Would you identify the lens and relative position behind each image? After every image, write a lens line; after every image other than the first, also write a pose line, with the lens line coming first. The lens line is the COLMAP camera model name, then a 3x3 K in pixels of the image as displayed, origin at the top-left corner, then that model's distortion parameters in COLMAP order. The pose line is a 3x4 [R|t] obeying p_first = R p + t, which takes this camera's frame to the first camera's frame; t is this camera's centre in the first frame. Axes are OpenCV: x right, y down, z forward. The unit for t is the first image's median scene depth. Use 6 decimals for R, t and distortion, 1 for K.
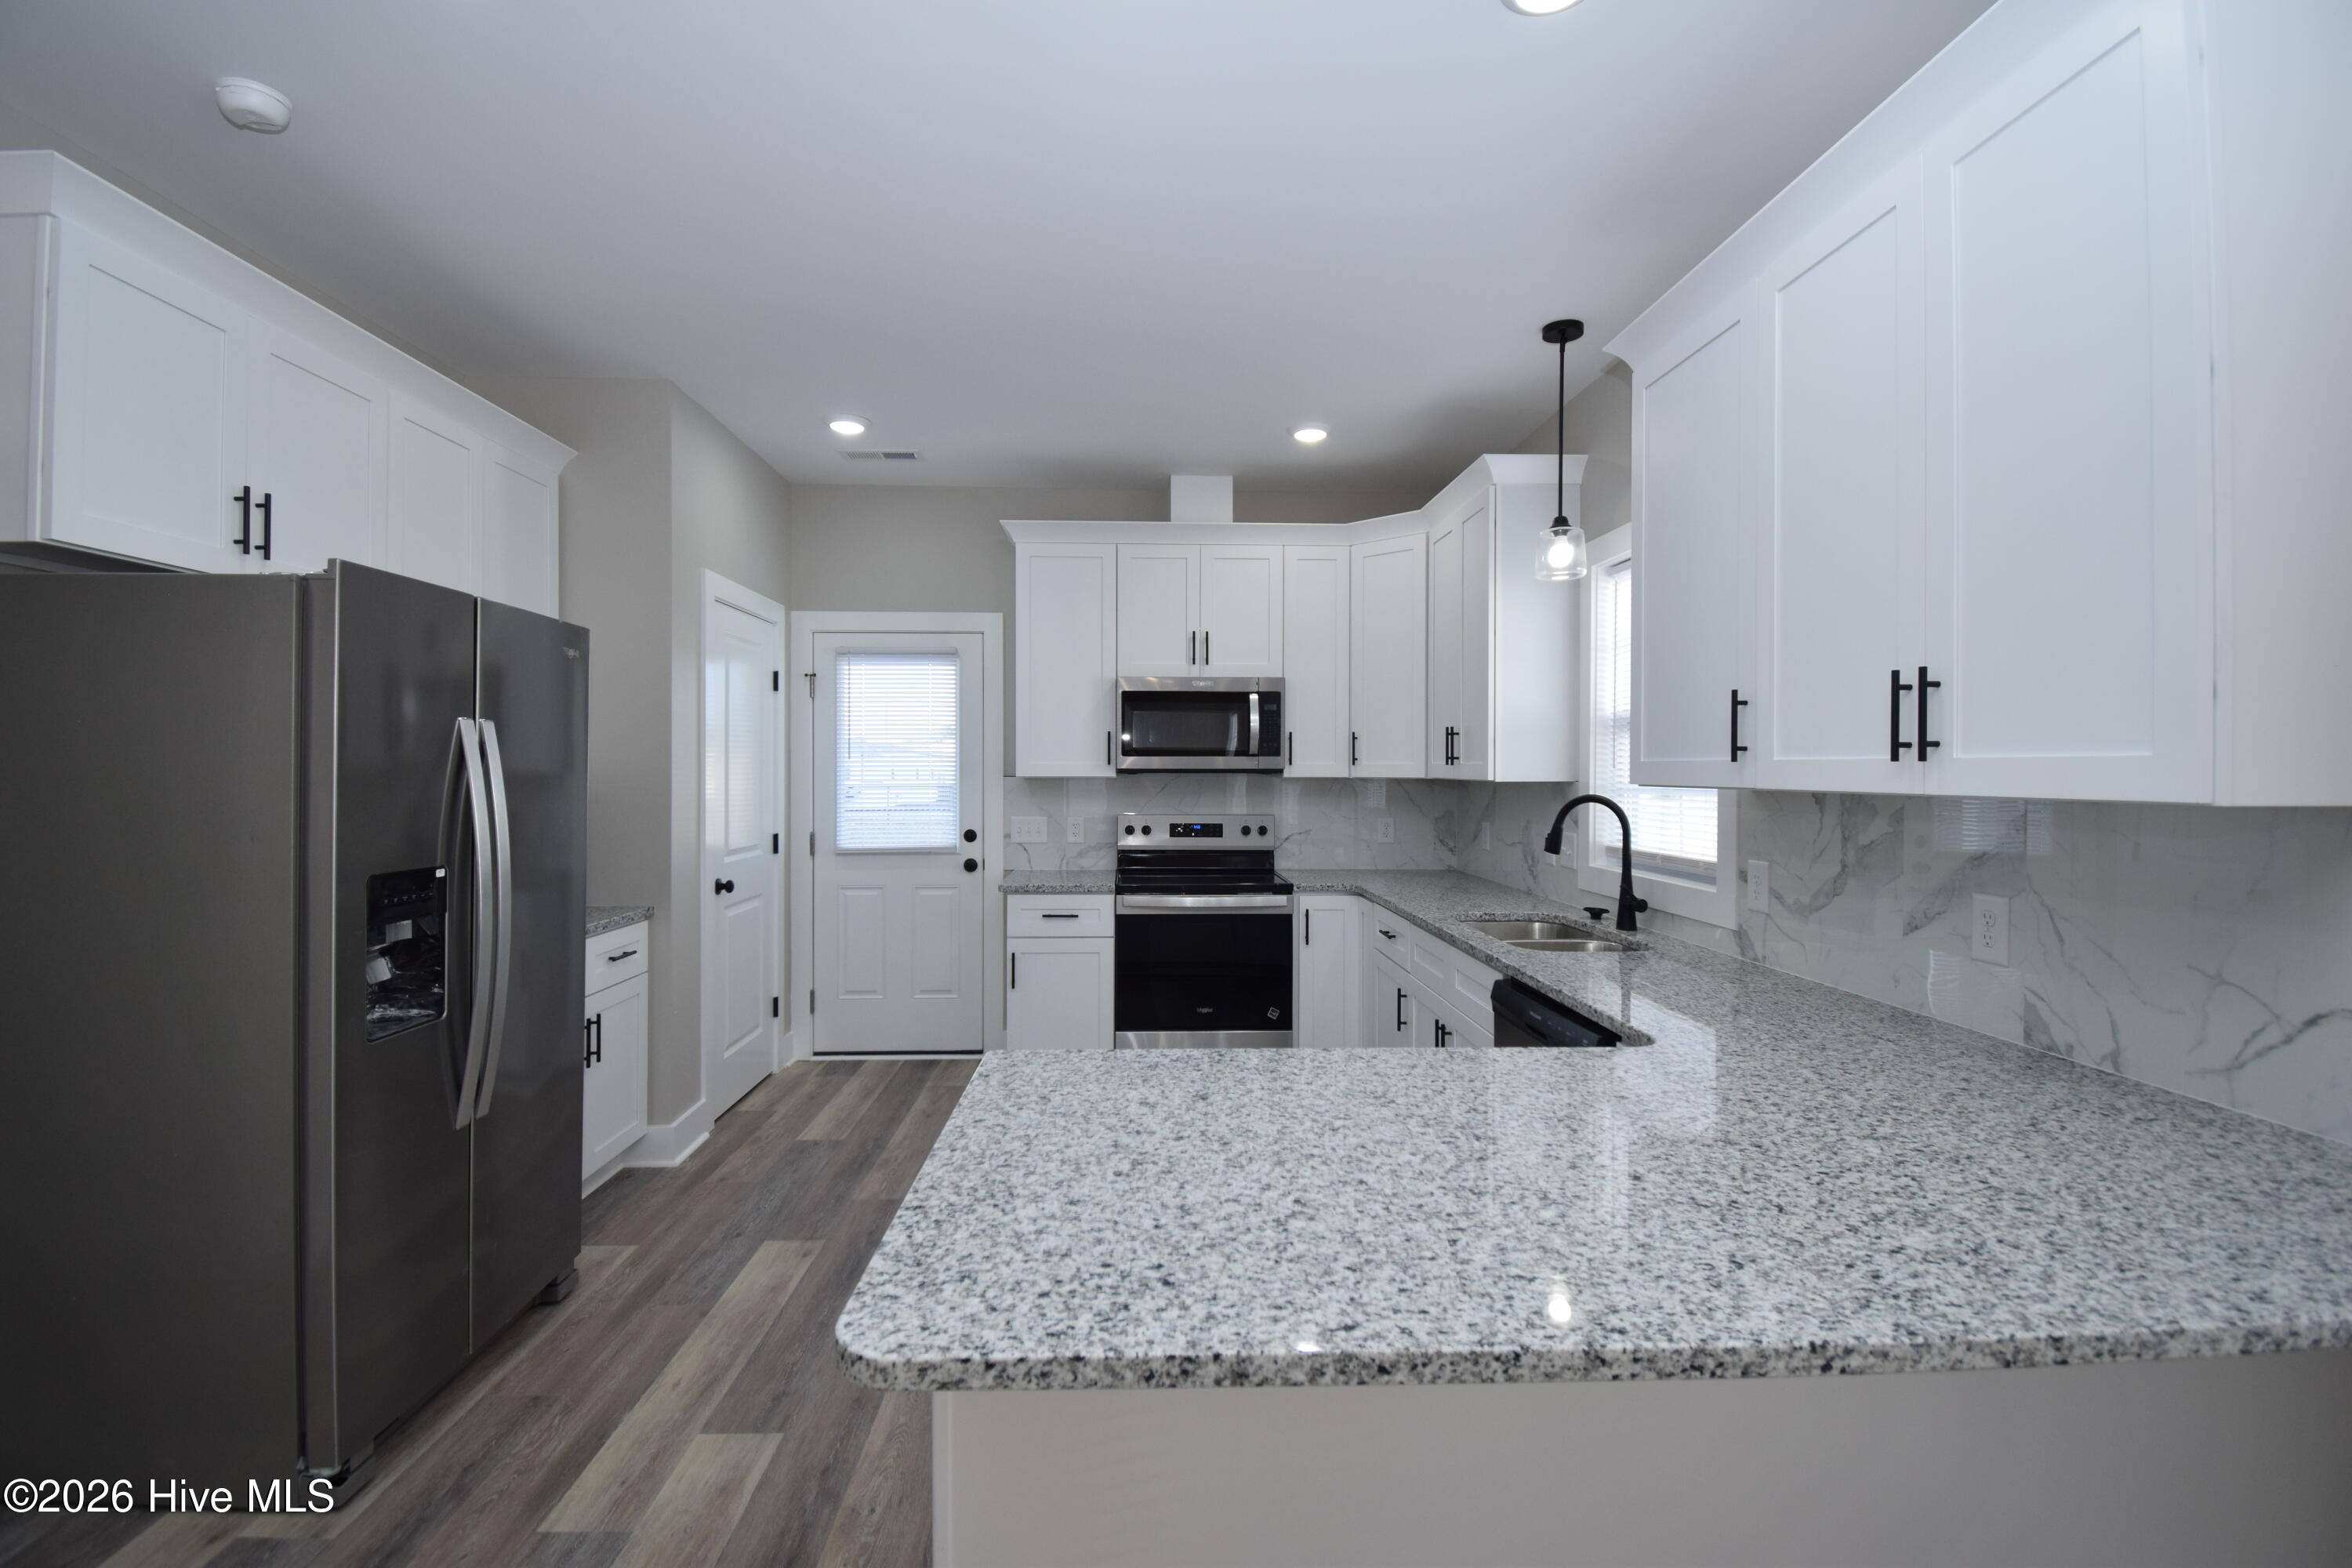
lens RADIAL K [[1039.9, 0, 1171.0], [0, 1039.9, 777.0], [0, 0, 1]] dist [0.020950, -0.027217]
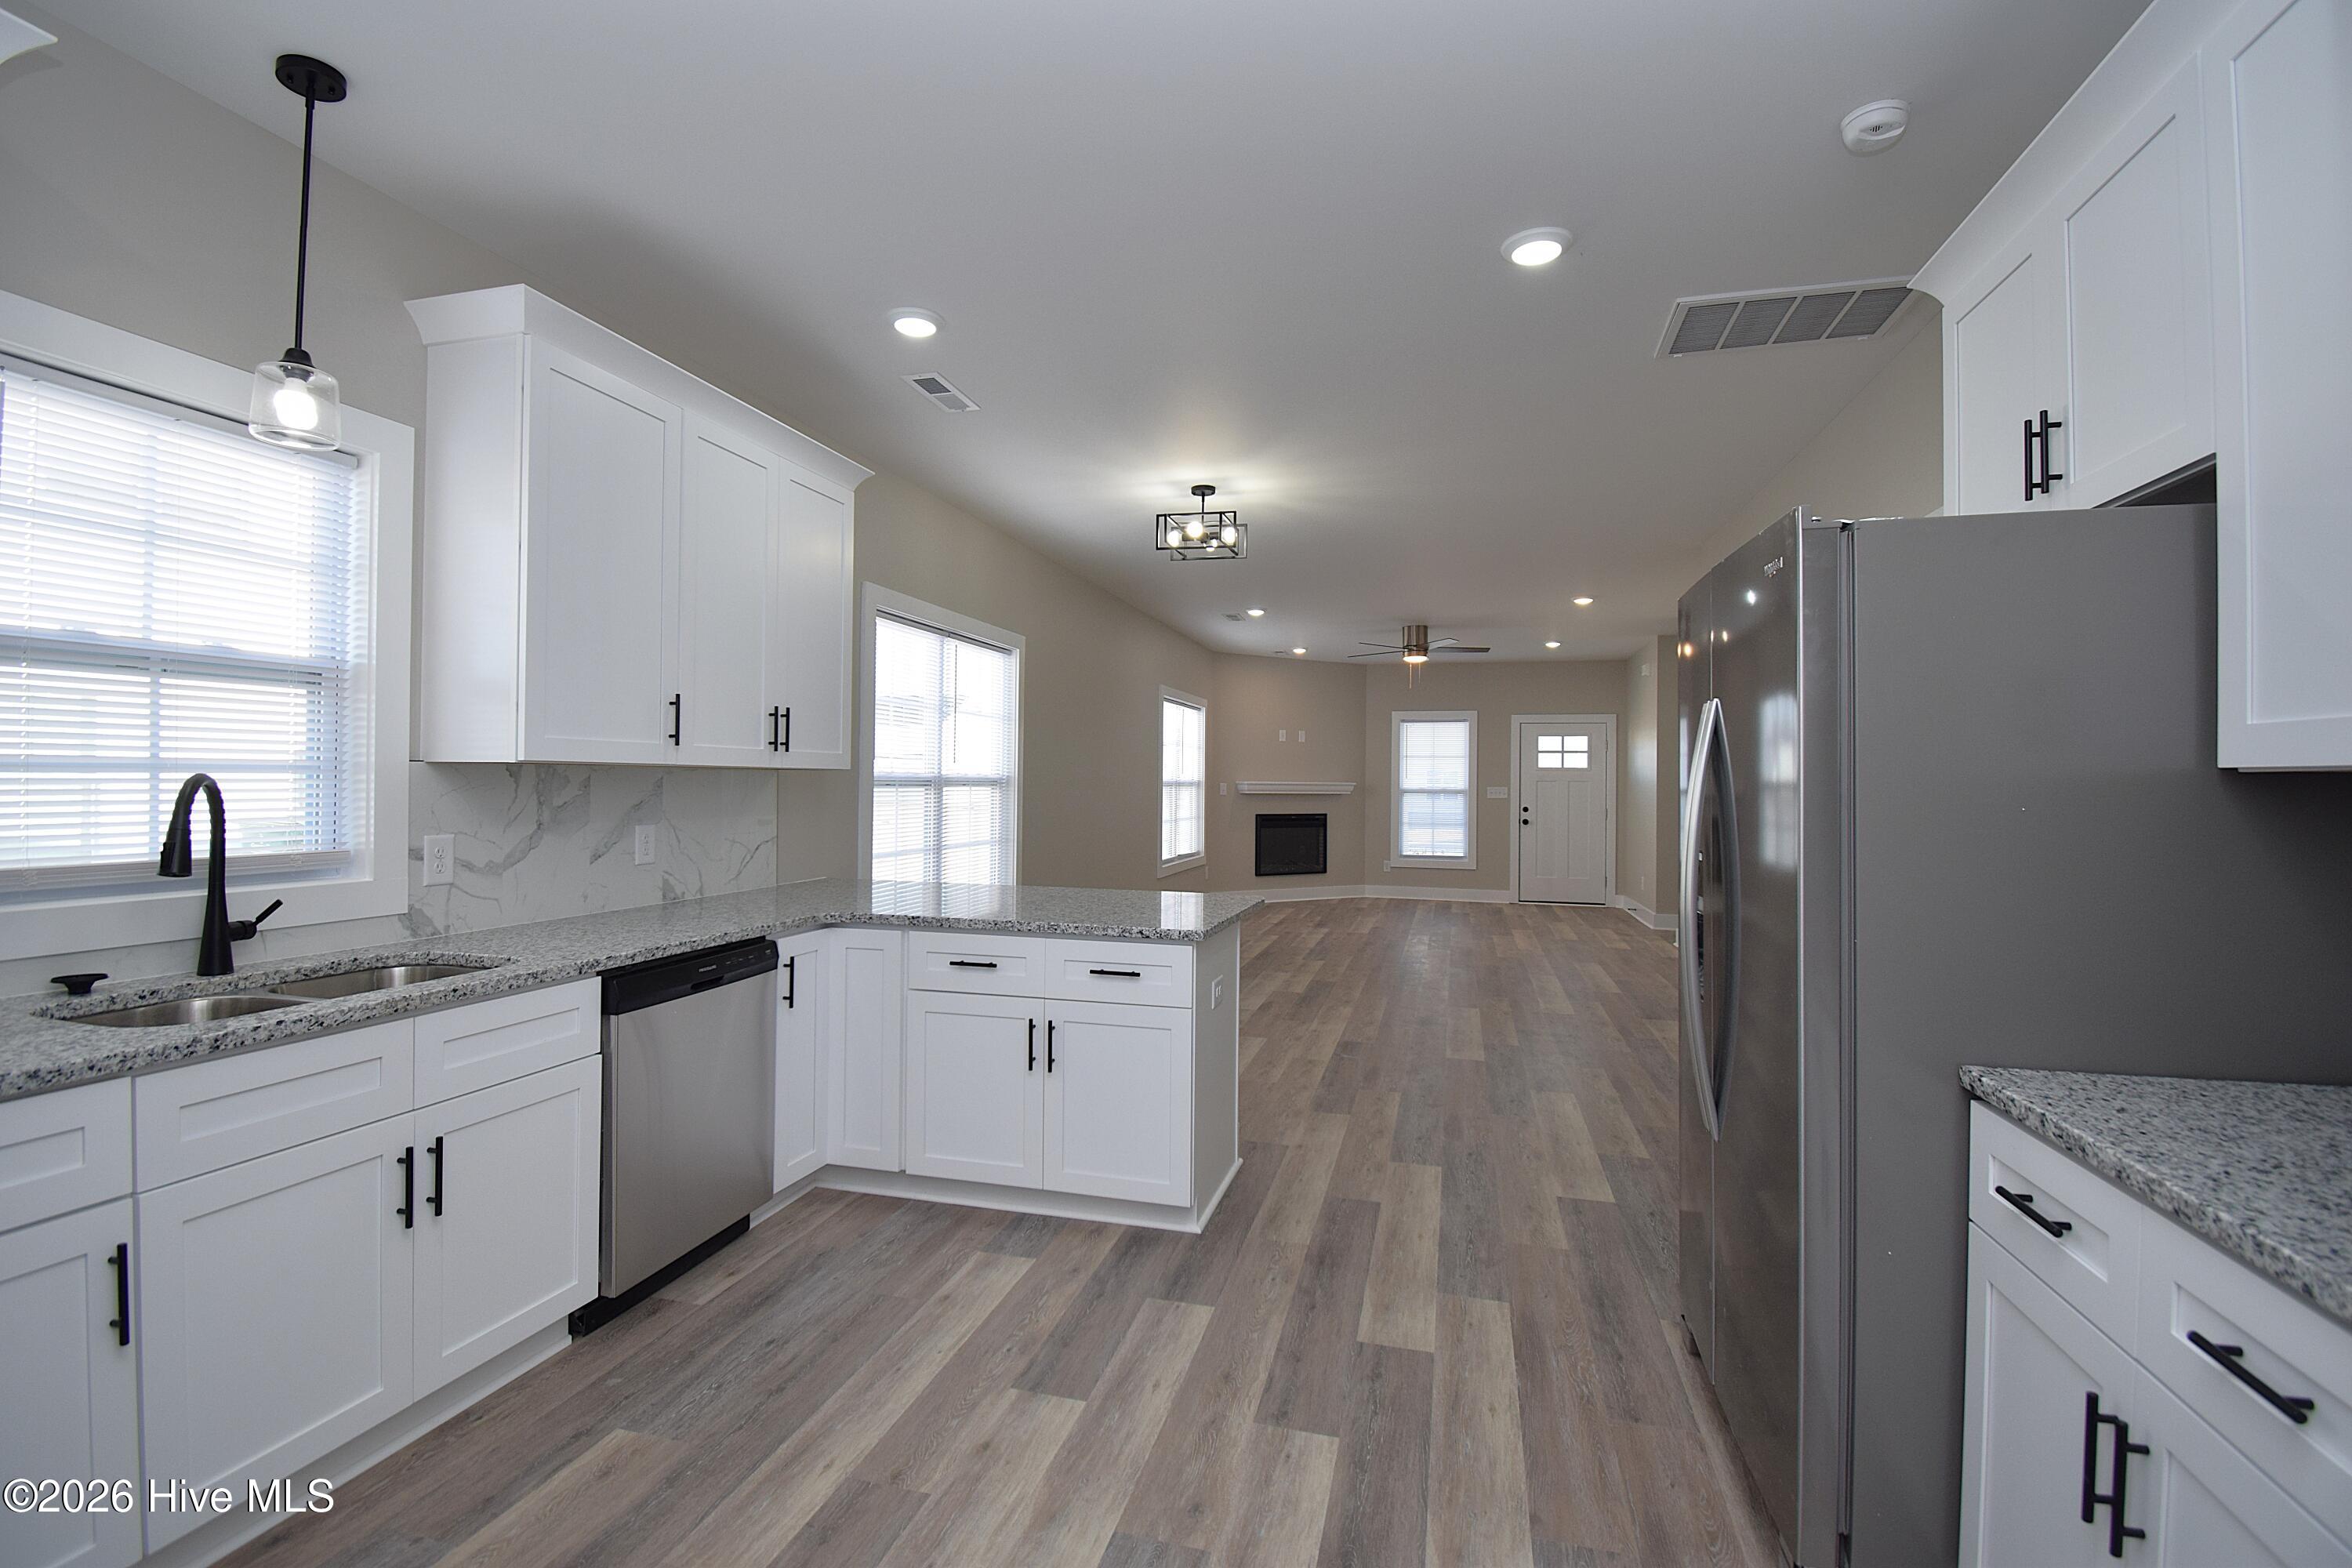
lens RADIAL K [[1039.9, 0, 1171.0], [0, 1039.9, 777.0], [0, 0, 1]] dist [0.020950, -0.027217]
pose [[-0.952429, -0.011118, 0.304559, -0.252712], [-0.010299, 0.999938, 0.004297, 0.007159], [-0.304588, 0.000956, -0.952484, 1.046664]]
